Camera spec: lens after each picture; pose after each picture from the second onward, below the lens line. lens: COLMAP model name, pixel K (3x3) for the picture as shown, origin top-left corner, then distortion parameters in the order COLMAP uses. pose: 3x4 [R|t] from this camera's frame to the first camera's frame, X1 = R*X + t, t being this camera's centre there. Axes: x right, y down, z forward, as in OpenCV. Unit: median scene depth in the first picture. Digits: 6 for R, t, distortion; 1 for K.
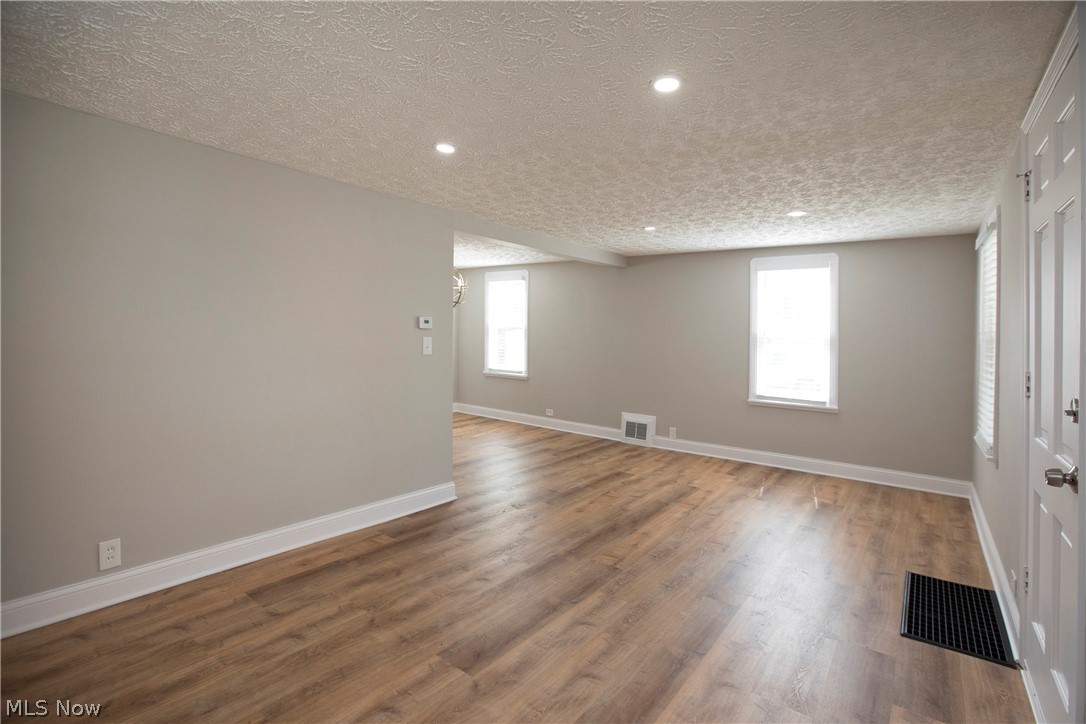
lens RADIAL K [[522.3, 0, 472.0], [0, 522.3, 323.0], [0, 0, 1]] dist [-0.030481, 0.005039]
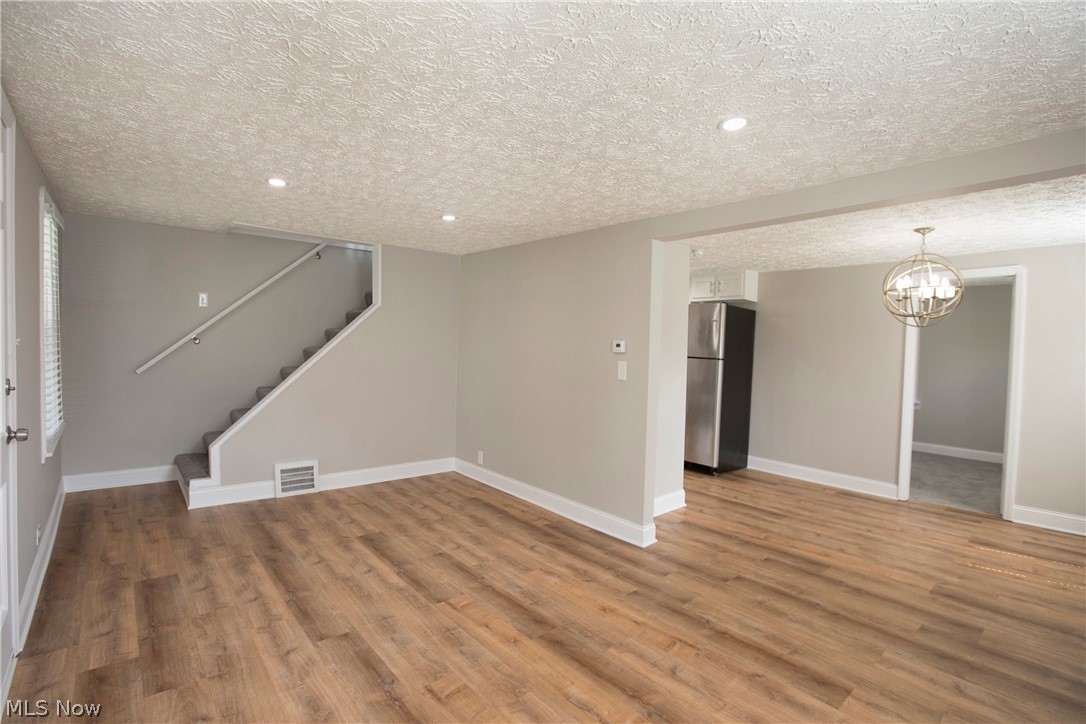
lens RADIAL K [[522.3, 0, 543.8], [0, 522.3, 364.6], [0, 0, 1]] dist [-0.030481, 0.005039]
pose [[-0.140706, 0.004249, -0.990042, 1.181097], [-0.015871, 0.999853, 0.006547, 0.037975], [0.989924, 0.016635, -0.140618, 1.317318]]
